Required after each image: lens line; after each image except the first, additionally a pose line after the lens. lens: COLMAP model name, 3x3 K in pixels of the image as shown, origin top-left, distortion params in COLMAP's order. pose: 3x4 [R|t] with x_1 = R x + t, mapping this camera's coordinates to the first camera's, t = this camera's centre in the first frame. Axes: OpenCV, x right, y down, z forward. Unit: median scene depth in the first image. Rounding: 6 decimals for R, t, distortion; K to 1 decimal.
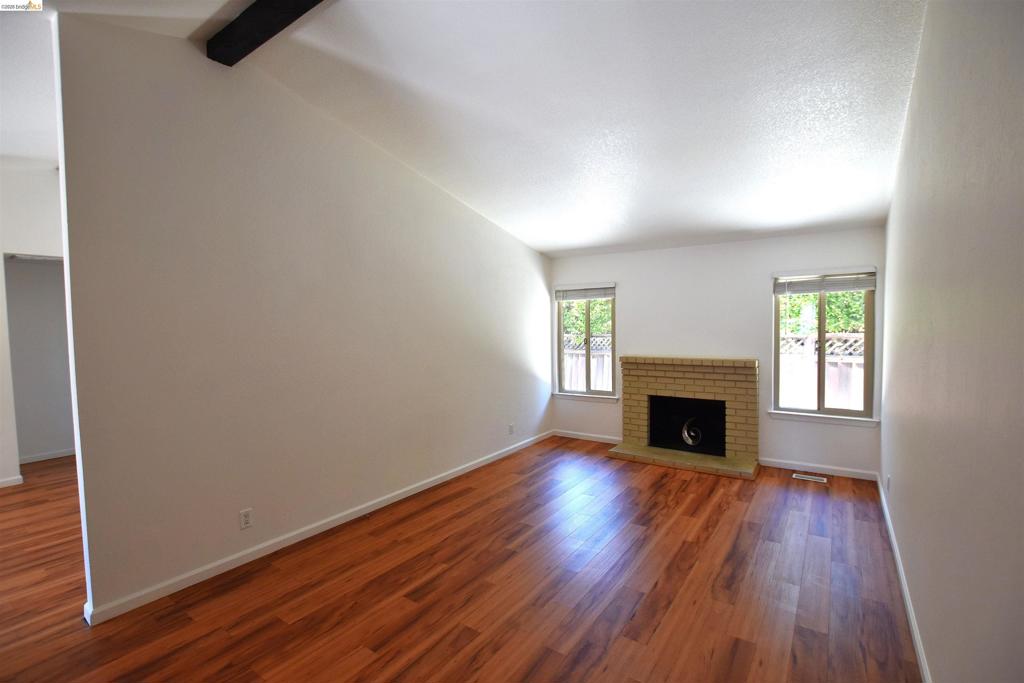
lens RADIAL K [[466.0, 0, 516.4], [0, 466.0, 341.6], [0, 0, 1]] dist [-0.027110, 0.000339]
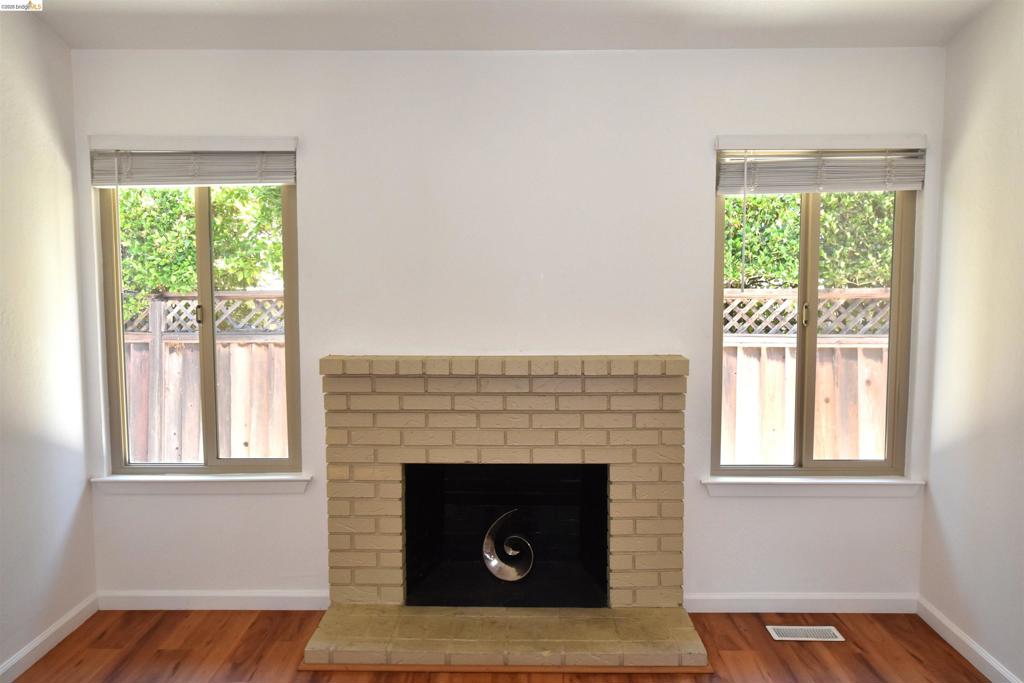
lens RADIAL K [[859.7, 0, 512.0], [0, 859.7, 341.5], [0, 0, 1]] dist [0.003531, 0.005535]
pose [[0.824926, -0.034591, 0.564182, -0.014426], [0.011272, 0.998934, 0.044764, -0.006499], [-0.565129, -0.030568, 0.824436, 0.417762]]
